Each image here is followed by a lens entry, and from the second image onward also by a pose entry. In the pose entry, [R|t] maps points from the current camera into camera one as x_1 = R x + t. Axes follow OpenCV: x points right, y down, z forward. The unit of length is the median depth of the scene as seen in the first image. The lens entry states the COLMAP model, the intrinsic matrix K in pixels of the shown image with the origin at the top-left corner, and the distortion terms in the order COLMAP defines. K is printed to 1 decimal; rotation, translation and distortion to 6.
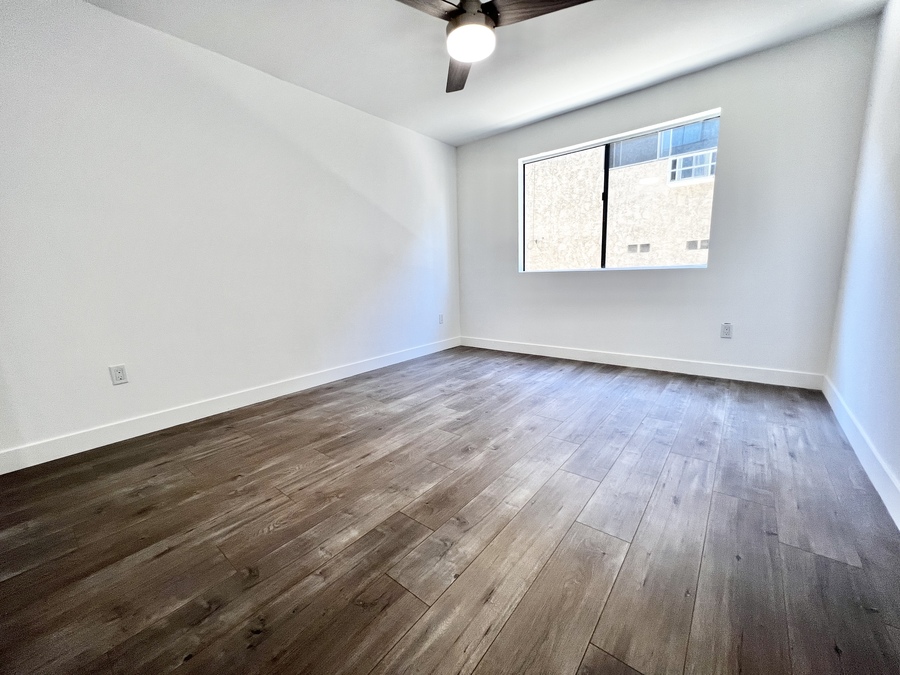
lens RADIAL K [[359.3, 0, 452.8], [0, 359.3, 336.7], [0, 0, 1]] dist [-0.001587, 0.001277]
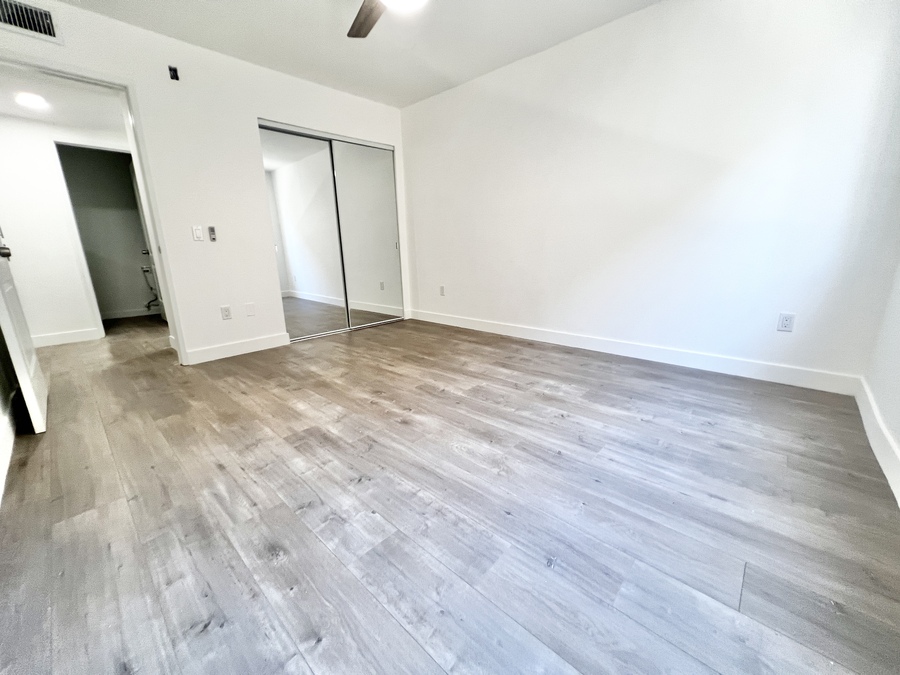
lens RADIAL K [[359.3, 0, 448.7], [0, 359.3, 336.4], [0, 0, 1]] dist [-0.001587, 0.001277]
pose [[-0.062747, 0.275025, -0.959387, 0.929559], [-0.149539, 0.947839, 0.281495, -0.194722], [0.986763, 0.161129, -0.018347, 1.008558]]
